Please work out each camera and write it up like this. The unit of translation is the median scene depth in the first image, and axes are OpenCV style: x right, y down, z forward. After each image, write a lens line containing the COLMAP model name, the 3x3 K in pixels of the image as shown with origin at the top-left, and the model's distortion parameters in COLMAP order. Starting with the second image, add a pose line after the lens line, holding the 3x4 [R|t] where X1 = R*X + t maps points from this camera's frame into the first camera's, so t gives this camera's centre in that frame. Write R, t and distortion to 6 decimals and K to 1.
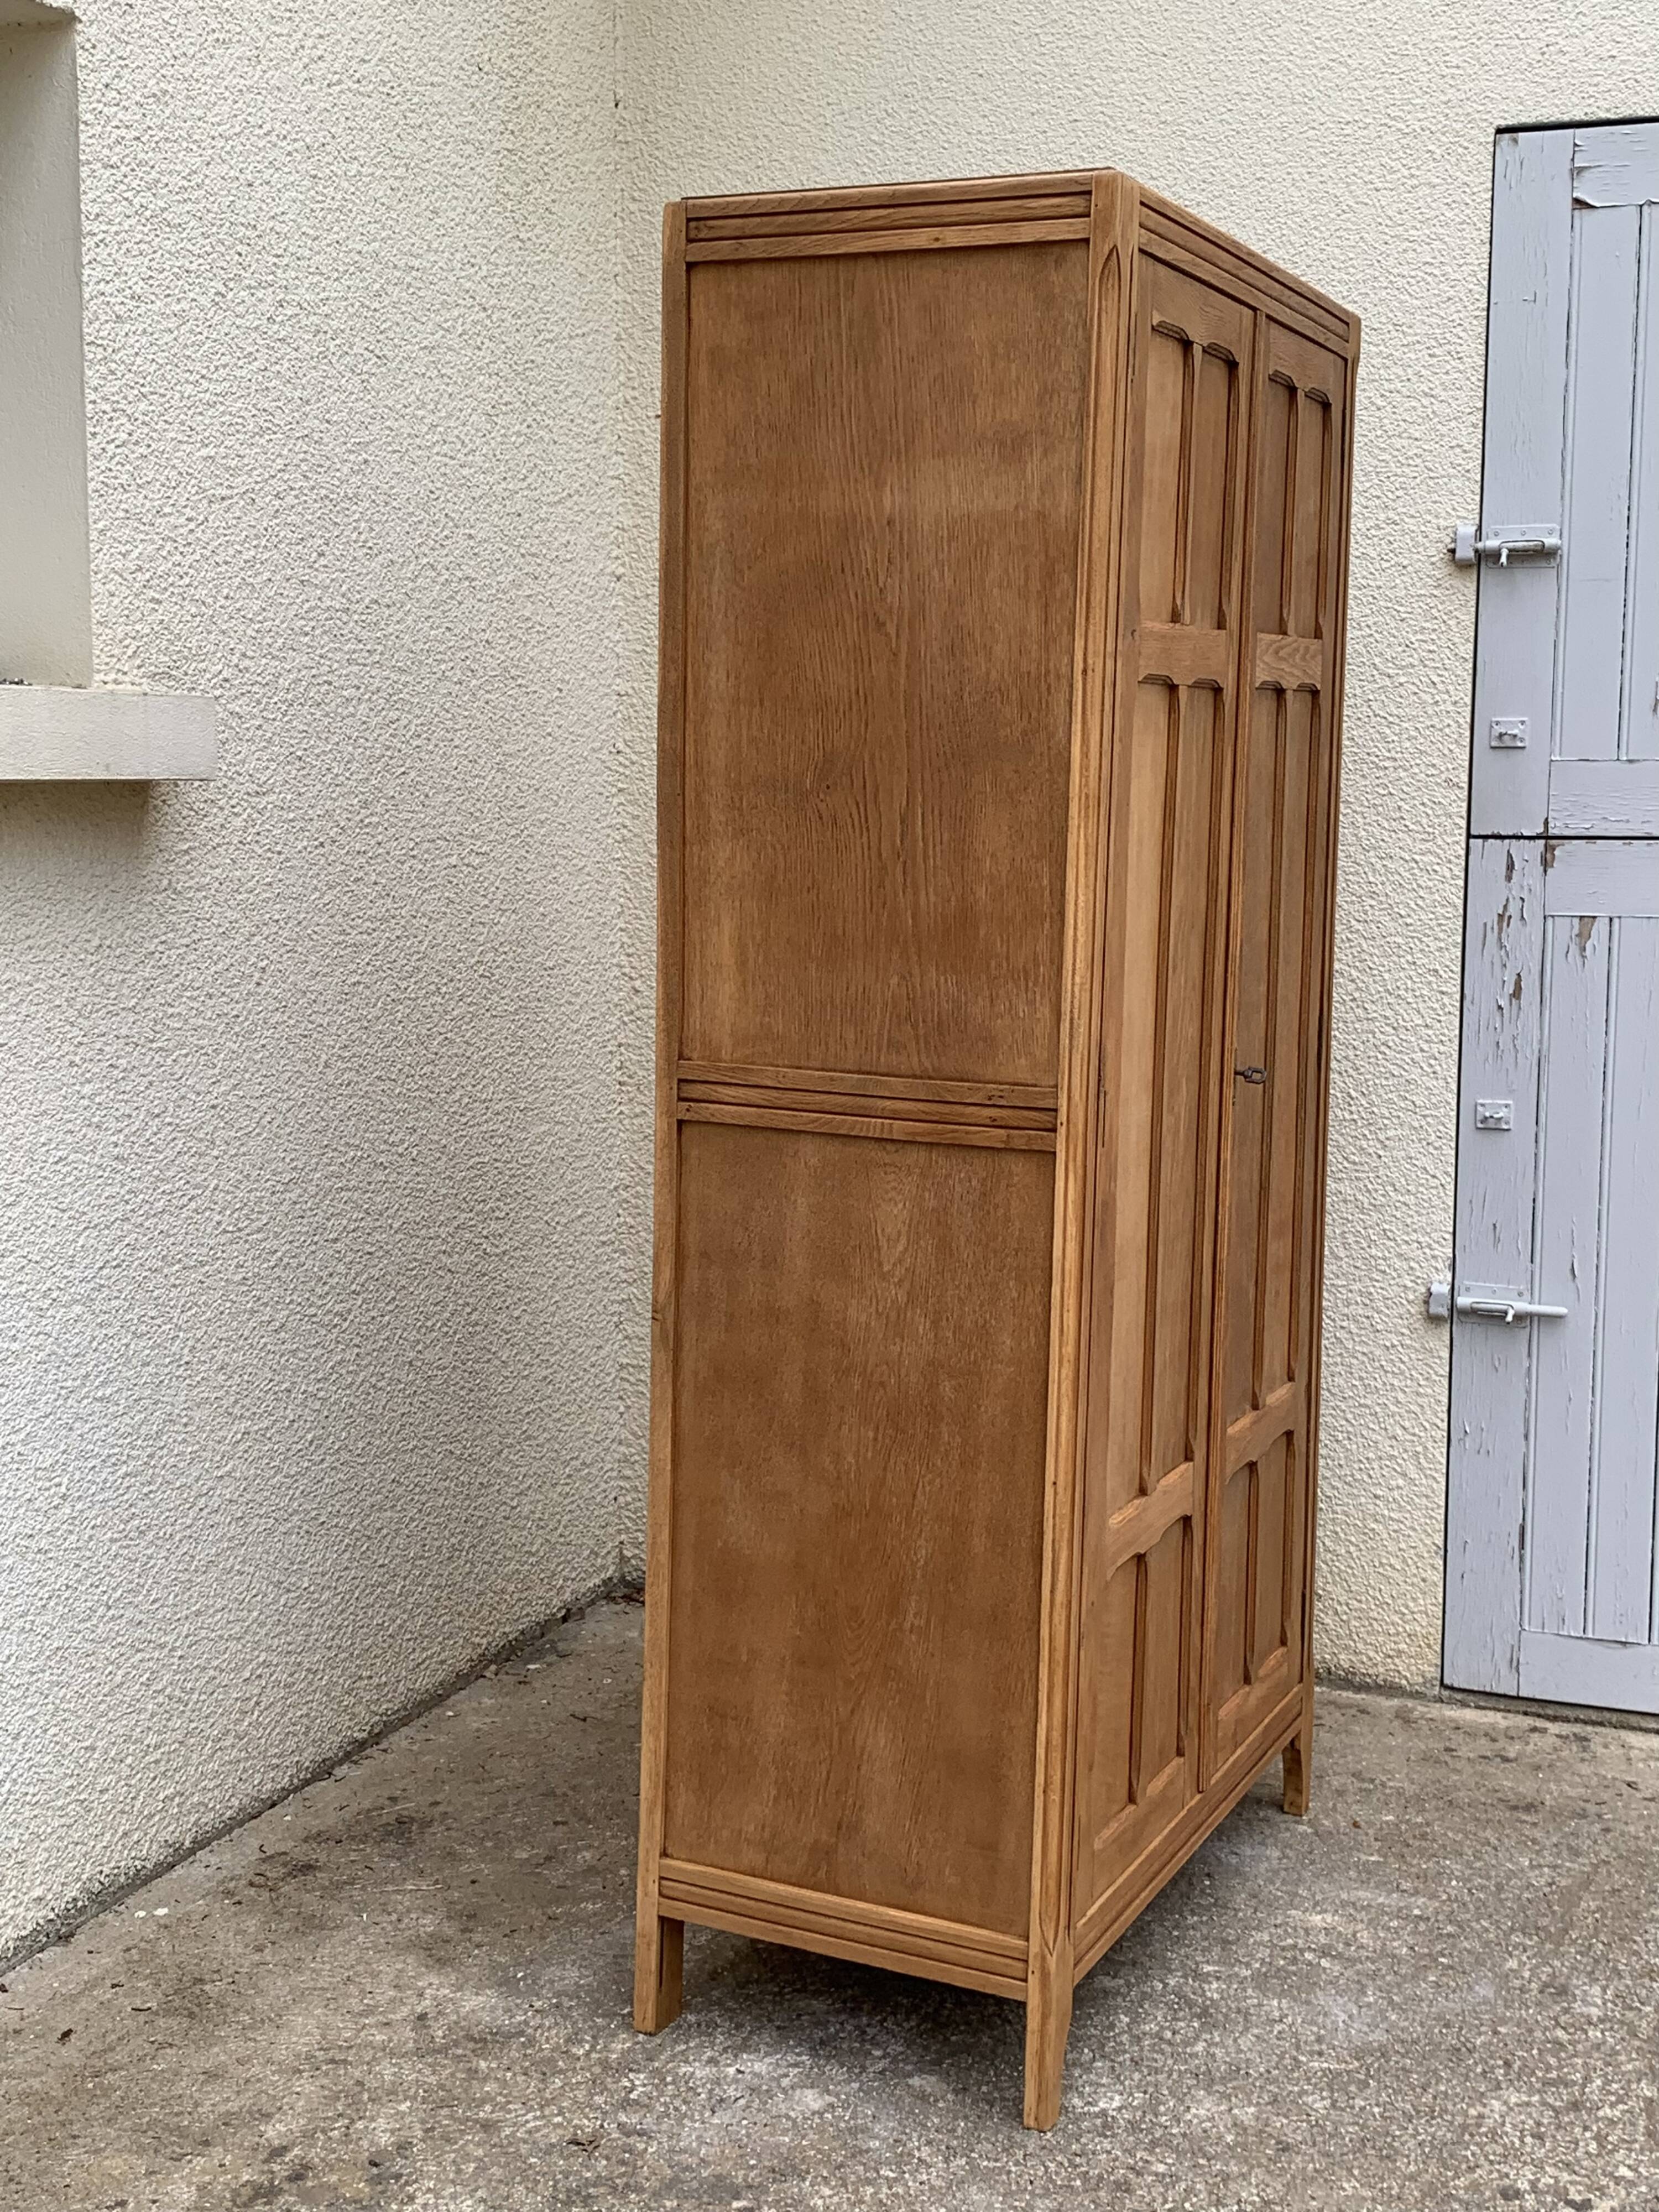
lens RADIAL K [[2801.1, 0, 848.2], [0, 2801.1, 1092.4], [0, 0, 1]] dist [0.016743, 0.000000]
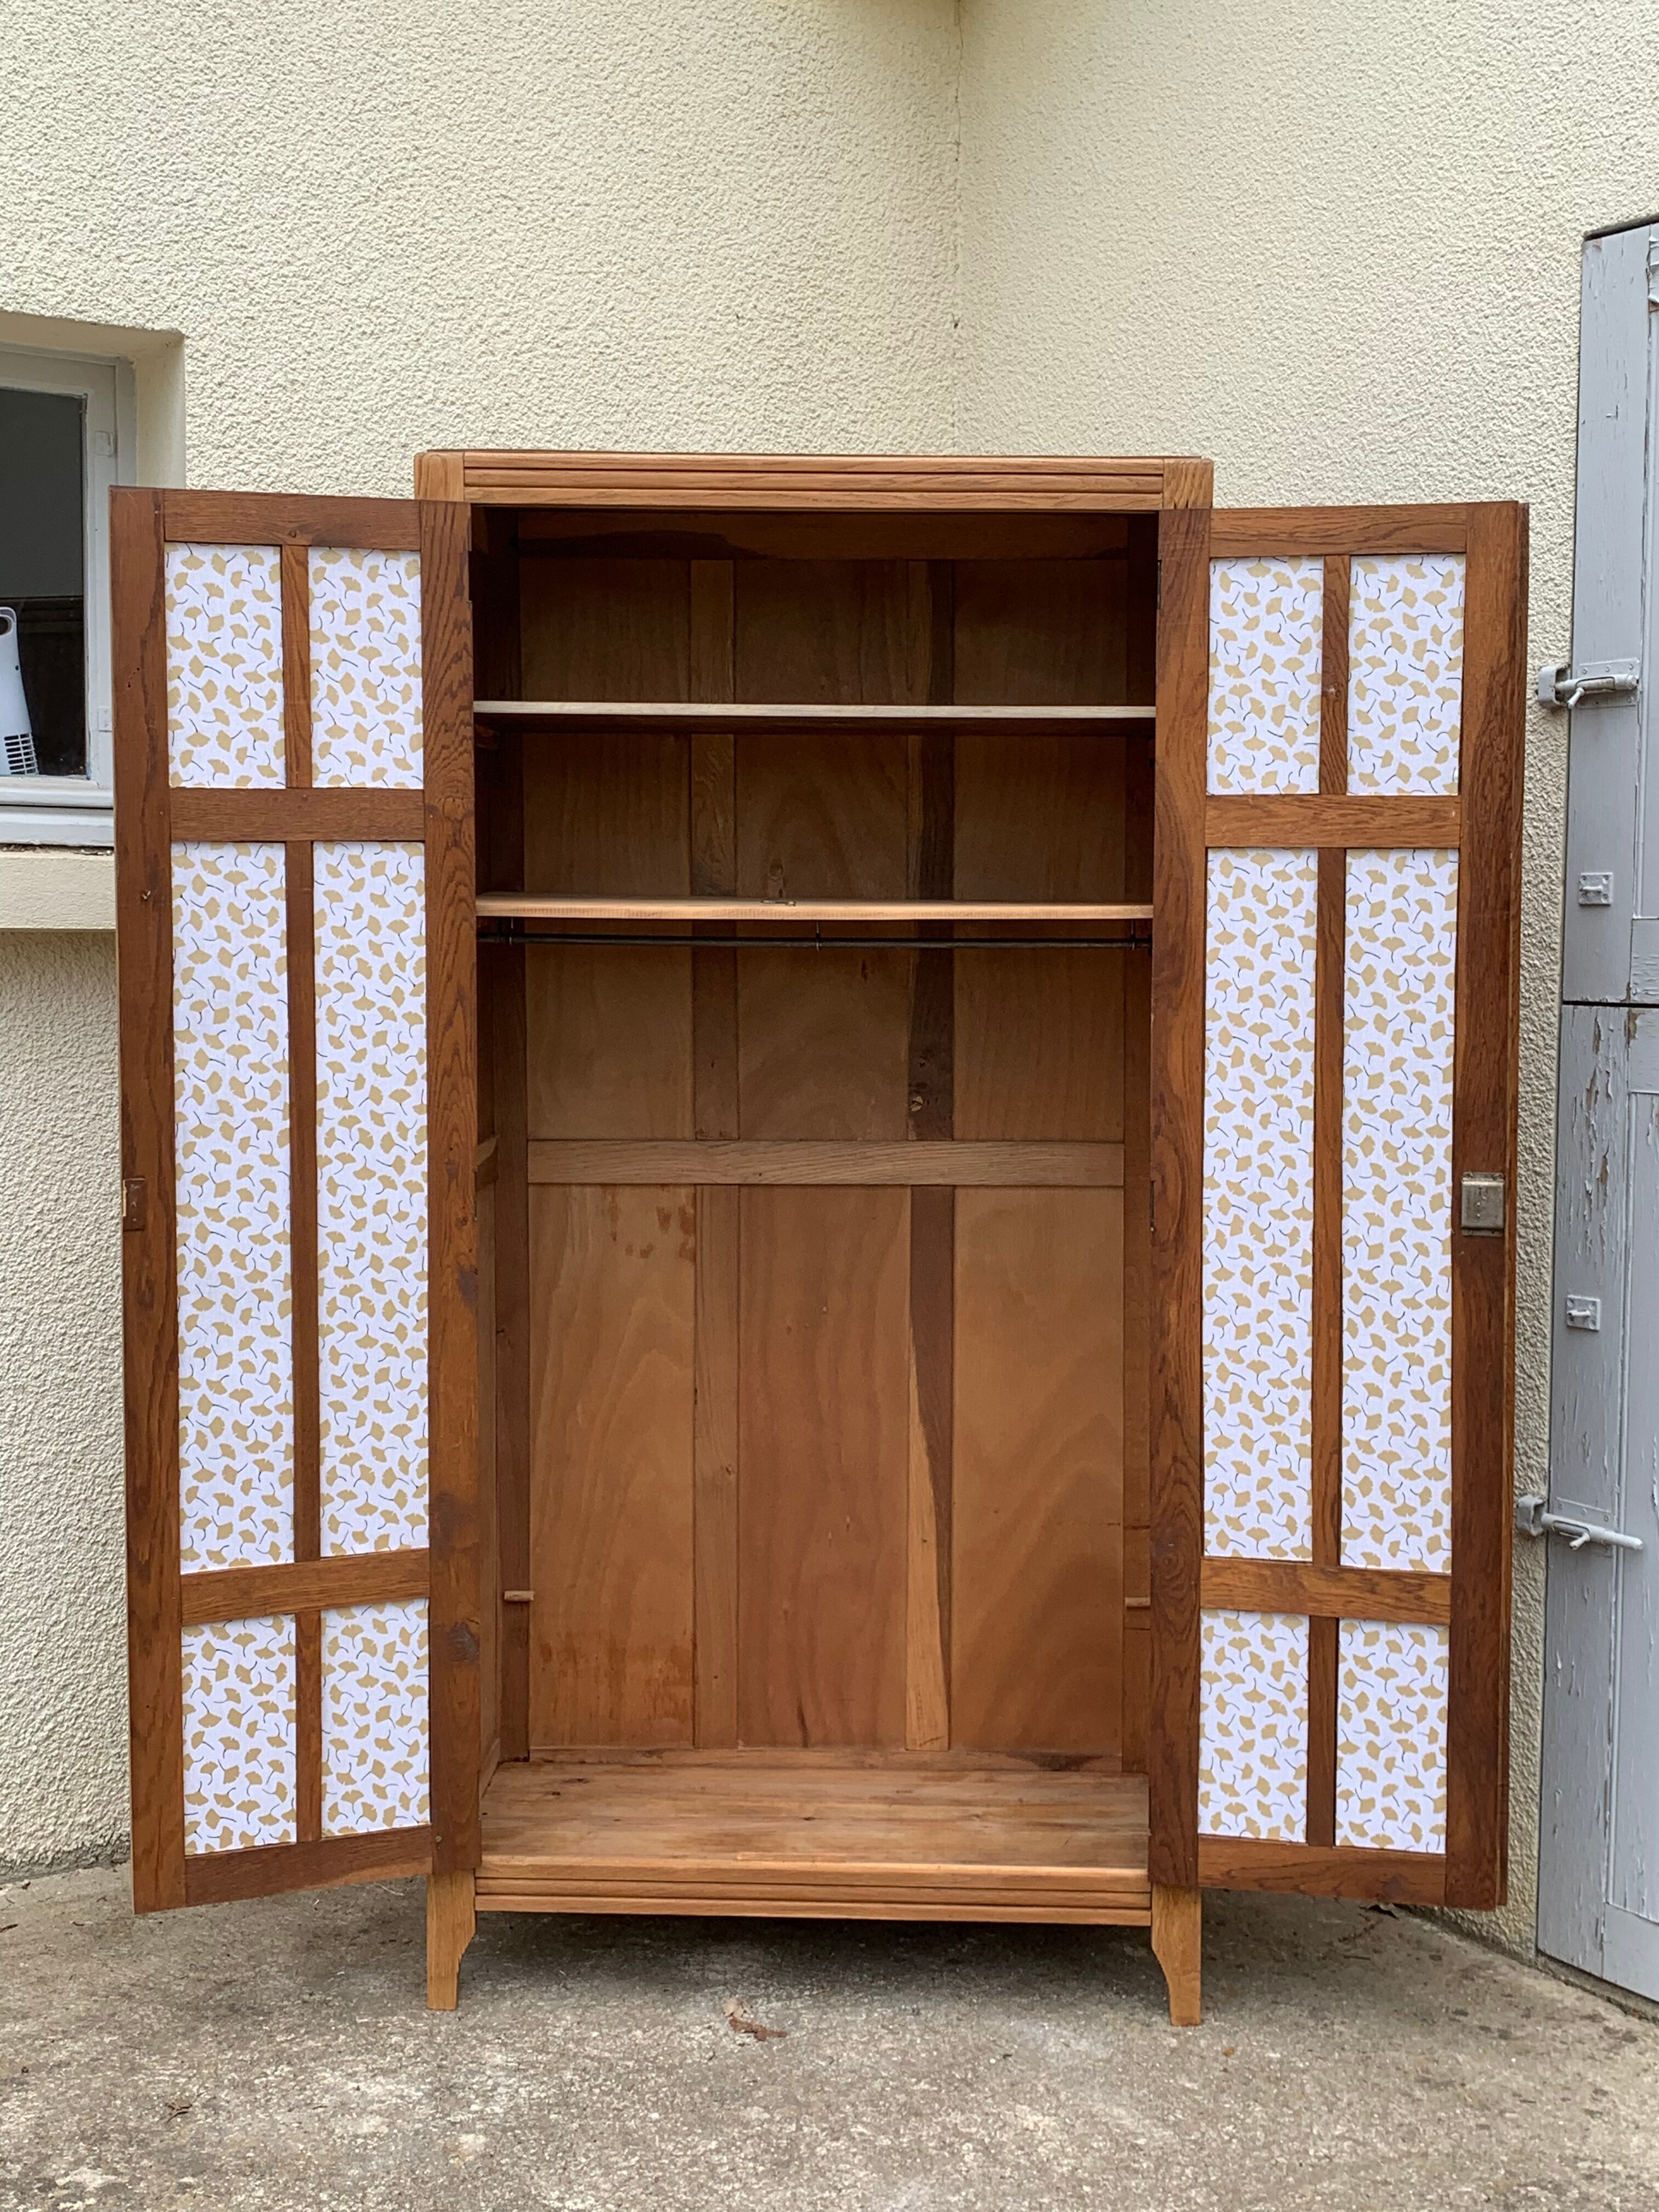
lens RADIAL K [[2658.3, 0, 836.9], [0, 2658.3, 1086.5], [0, 0, 1]] dist [0.028689, 0.000000]
pose [[0.815916, 0.035707, -0.577067, 0.615535], [-0.072773, 0.996496, -0.041235, -0.013544], [0.573572, 0.075639, 0.815655, 0.189528]]
